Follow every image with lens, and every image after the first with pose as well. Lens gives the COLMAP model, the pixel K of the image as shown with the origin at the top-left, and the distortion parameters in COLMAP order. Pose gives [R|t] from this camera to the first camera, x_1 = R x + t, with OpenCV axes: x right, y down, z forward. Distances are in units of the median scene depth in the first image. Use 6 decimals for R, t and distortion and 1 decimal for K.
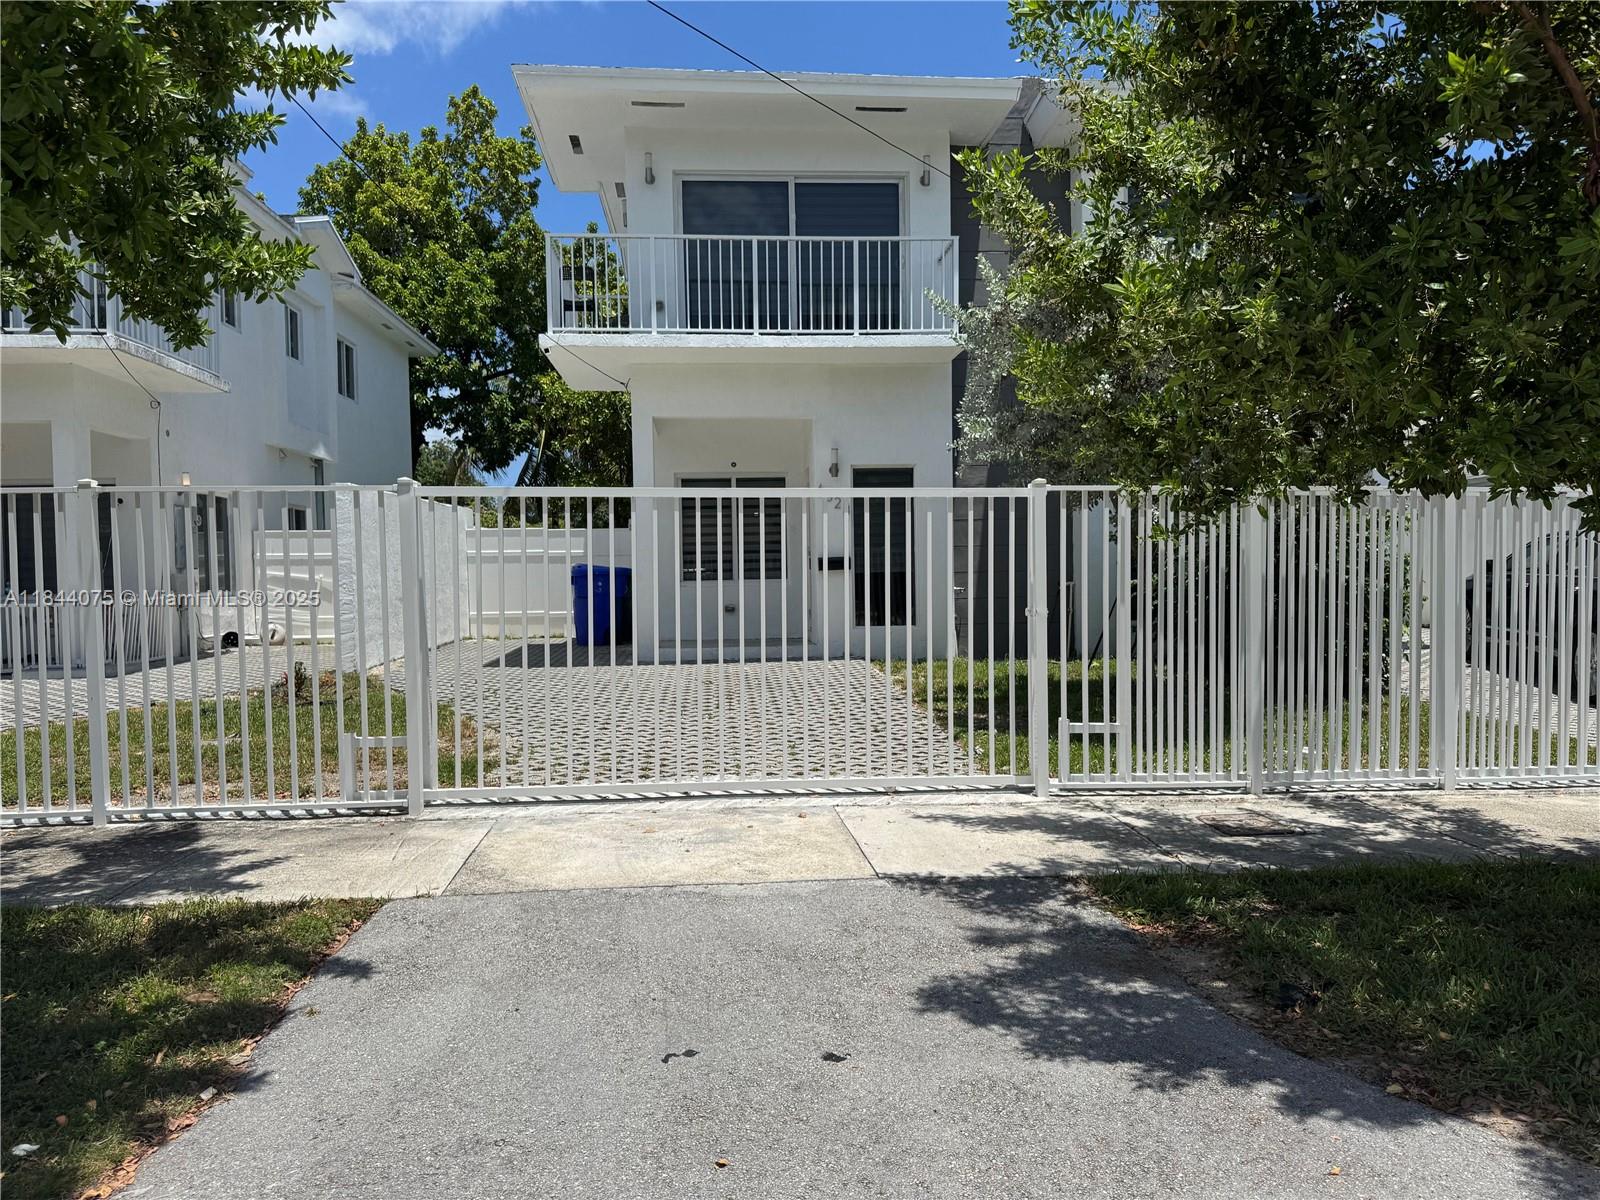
lens RADIAL K [[1083.7, 0, 800.0], [0, 1083.7, 600.0], [0, 0, 1]] dist [0.009019, -0.022367]
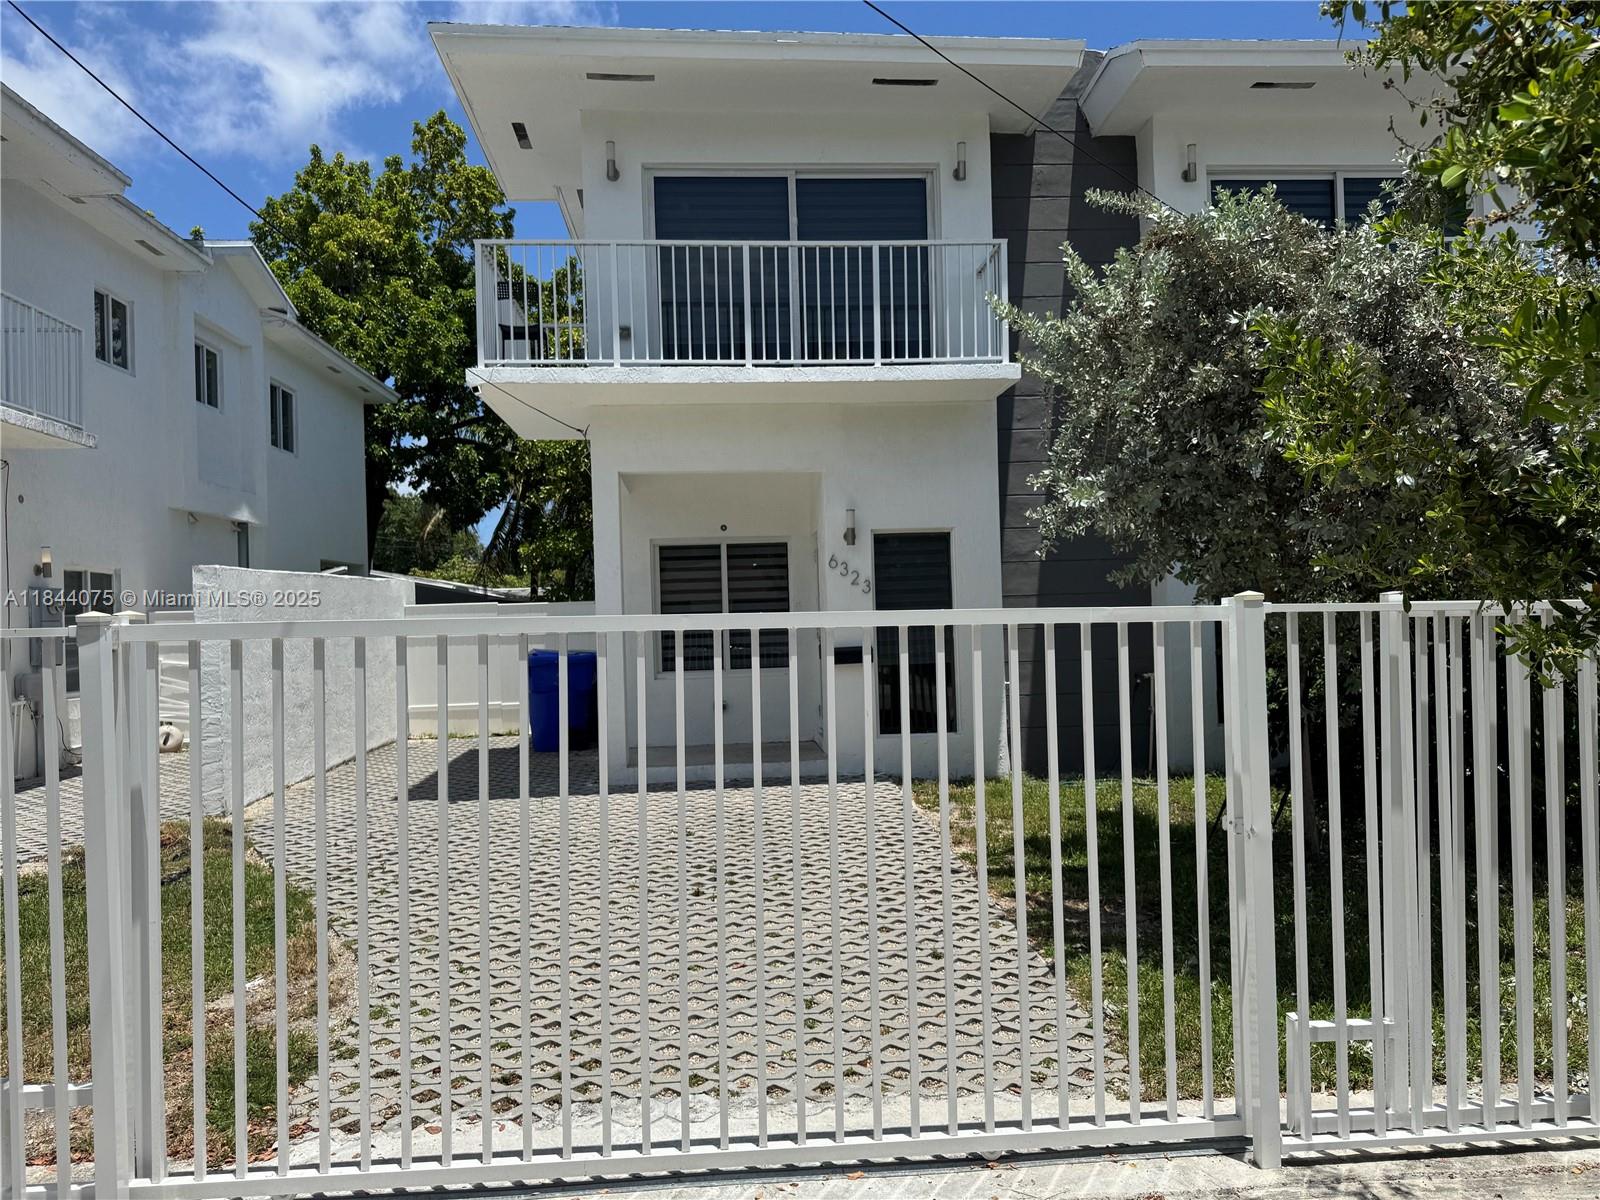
lens RADIAL K [[1118.8, 0, 800.0], [0, 1118.8, 600.0], [0, 0, 1]] dist [-0.006998, -0.003625]
pose [[0.999928, -0.012007, 0.000698, -0.006375], [0.012026, 0.998965, -0.043865, -0.041566], [-0.000170, 0.043870, 0.999037, 0.204519]]
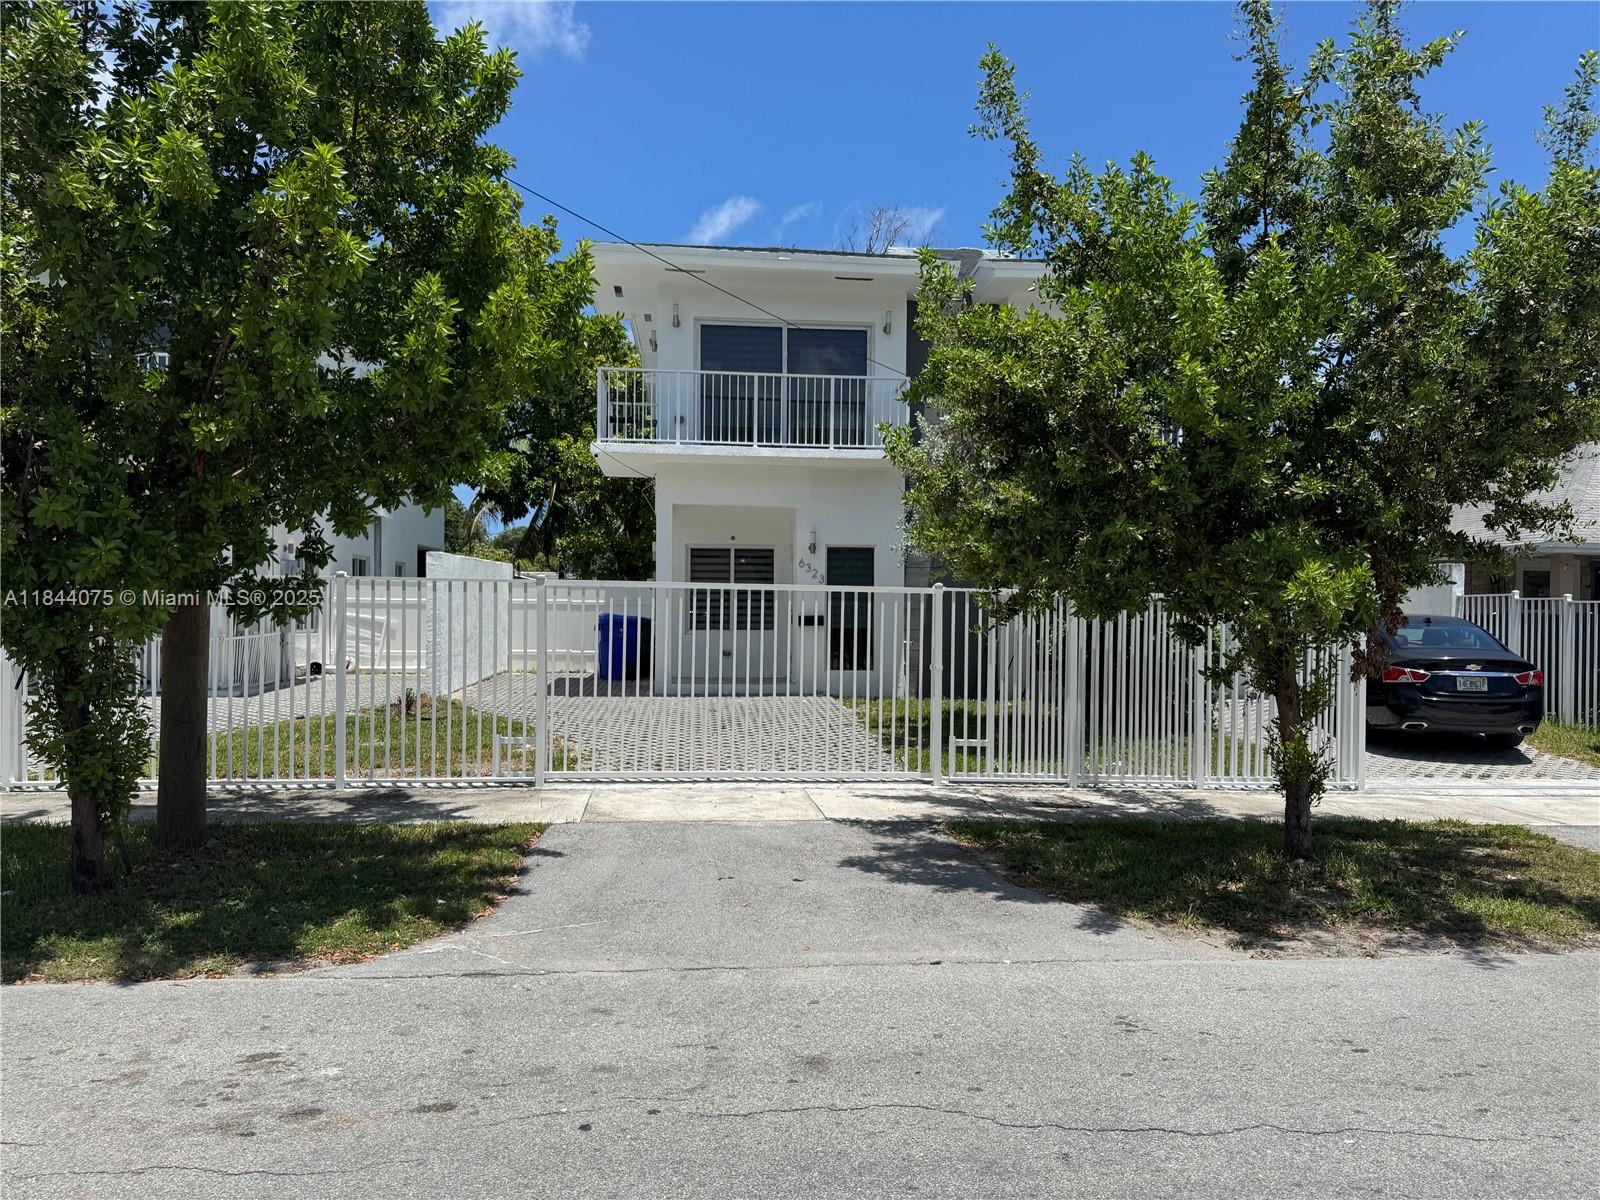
lens RADIAL K [[1036.1, 0, 800.0], [0, 1036.1, 600.0], [0, 0, 1]] dist [0.057905, -0.000339]
pose [[0.999512, 0.025736, 0.017682, -0.003615], [-0.025049, 0.998963, -0.038013, -0.012172], [-0.018642, 0.037552, 0.999121, -0.247350]]
